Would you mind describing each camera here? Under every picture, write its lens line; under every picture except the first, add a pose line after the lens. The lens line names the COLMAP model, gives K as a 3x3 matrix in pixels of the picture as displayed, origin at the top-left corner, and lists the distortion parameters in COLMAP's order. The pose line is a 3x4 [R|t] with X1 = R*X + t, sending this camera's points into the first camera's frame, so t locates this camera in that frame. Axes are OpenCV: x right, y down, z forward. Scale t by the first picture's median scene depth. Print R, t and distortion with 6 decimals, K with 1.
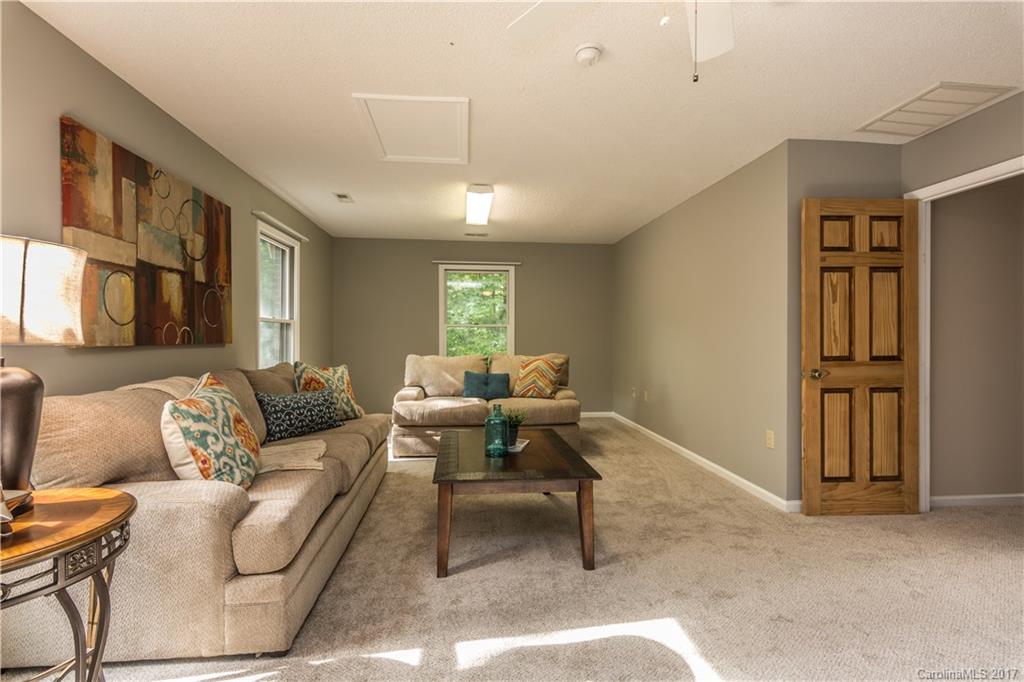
lens RADIAL K [[493.5, 0, 511.4], [0, 493.5, 337.7], [0, 0, 1]] dist [0.002359, 0.002070]
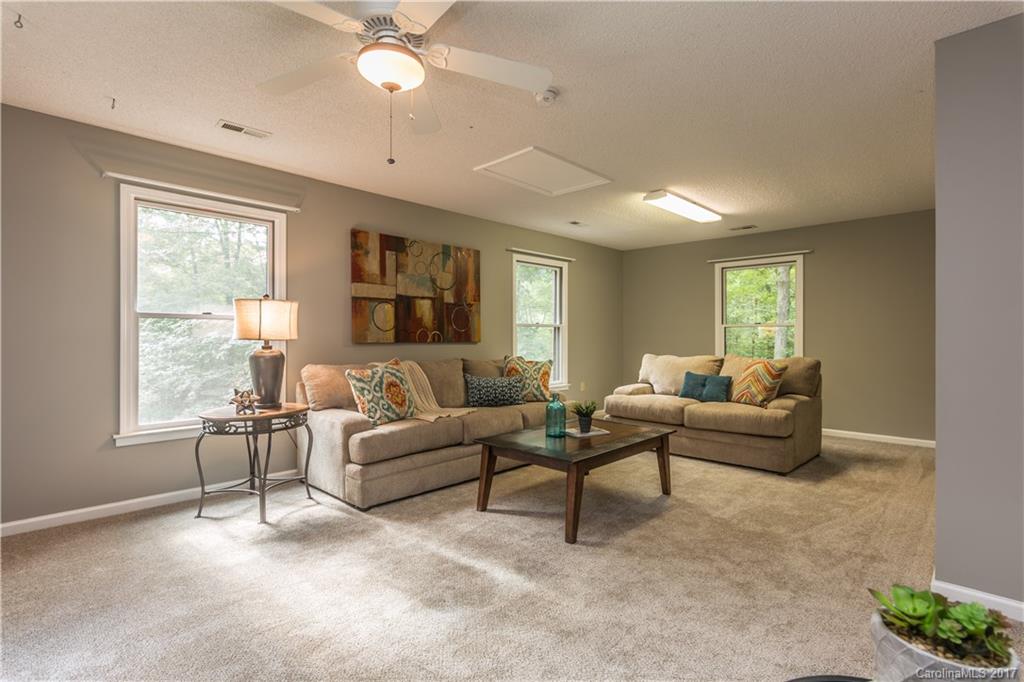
lens RADIAL K [[493.5, 0, 514.5], [0, 493.5, 340.0], [0, 0, 1]] dist [0.002359, 0.002070]
pose [[0.648711, 0.002054, -0.761032, 0.786649], [-0.000551, 0.999997, 0.002230, 0.002733], [0.761034, -0.001027, 0.648711, 0.144820]]
